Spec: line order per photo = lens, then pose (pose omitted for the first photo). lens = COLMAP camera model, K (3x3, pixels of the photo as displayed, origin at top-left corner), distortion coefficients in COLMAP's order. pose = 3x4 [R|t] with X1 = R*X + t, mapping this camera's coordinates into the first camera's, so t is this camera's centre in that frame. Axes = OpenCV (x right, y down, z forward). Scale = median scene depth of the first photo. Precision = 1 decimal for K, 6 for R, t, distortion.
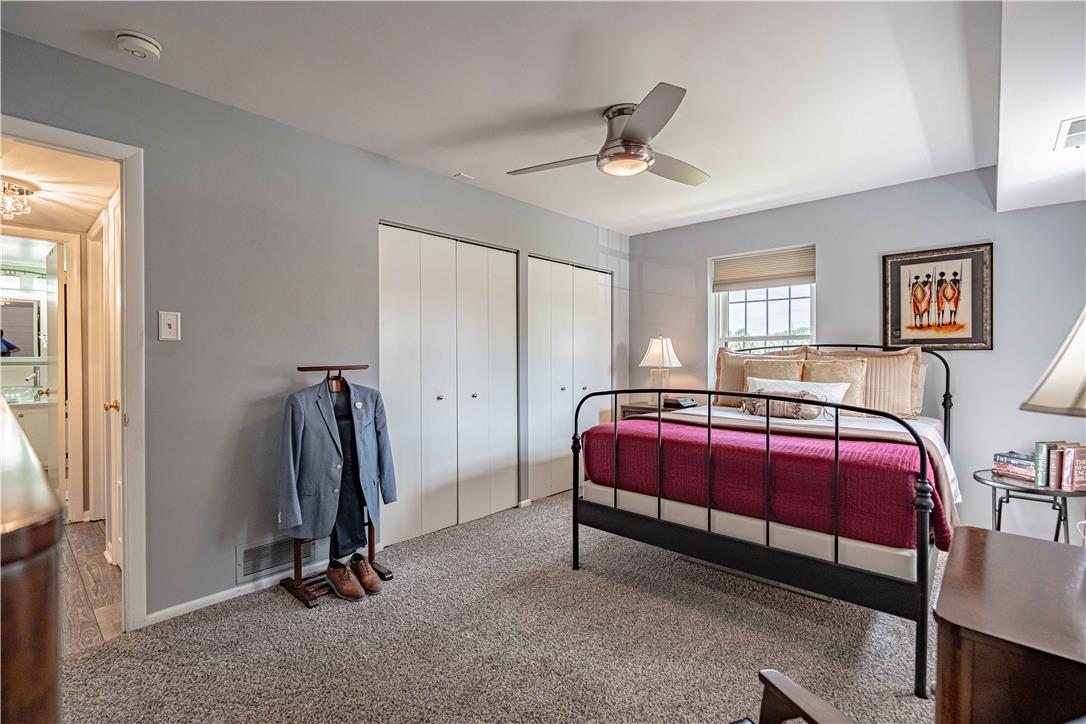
lens RADIAL K [[493.4, 0, 546.0], [0, 493.4, 359.5], [0, 0, 1]] dist [-0.002854, 0.000128]
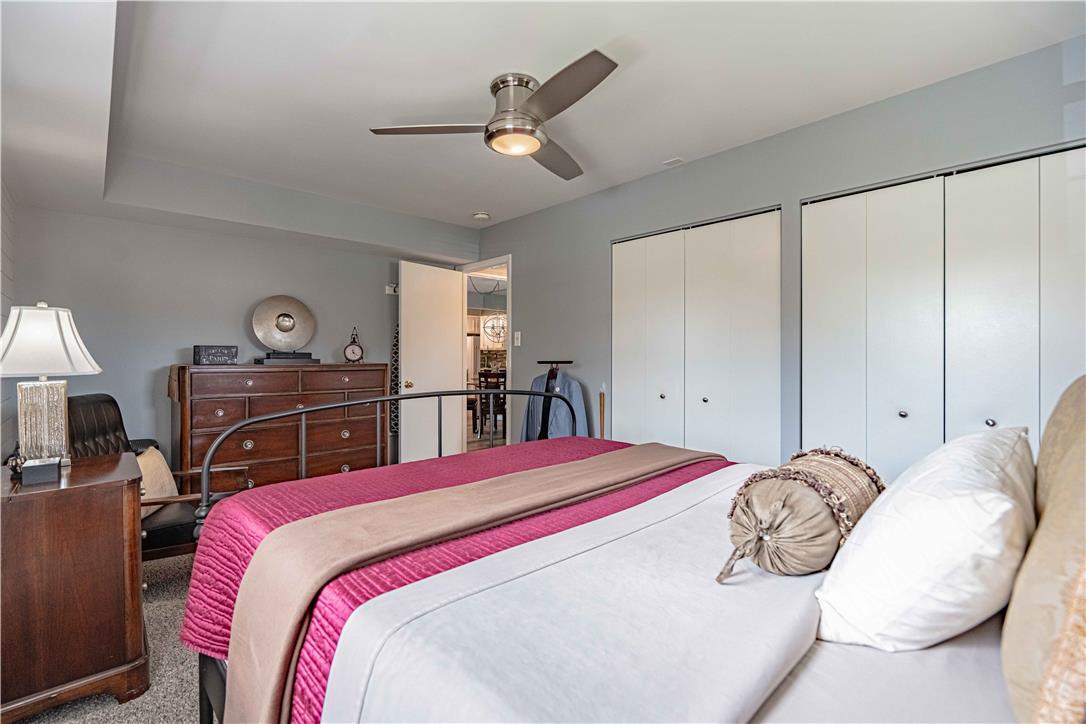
lens RADIAL K [[493.4, 0, 546.0], [0, 493.4, 359.5], [0, 0, 1]] dist [-0.002854, 0.000128]
pose [[-0.080163, 0.007662, -0.996752, 0.997299], [-0.007380, 0.999938, 0.008280, -0.002843], [0.996754, 0.008019, -0.080101, 1.066592]]
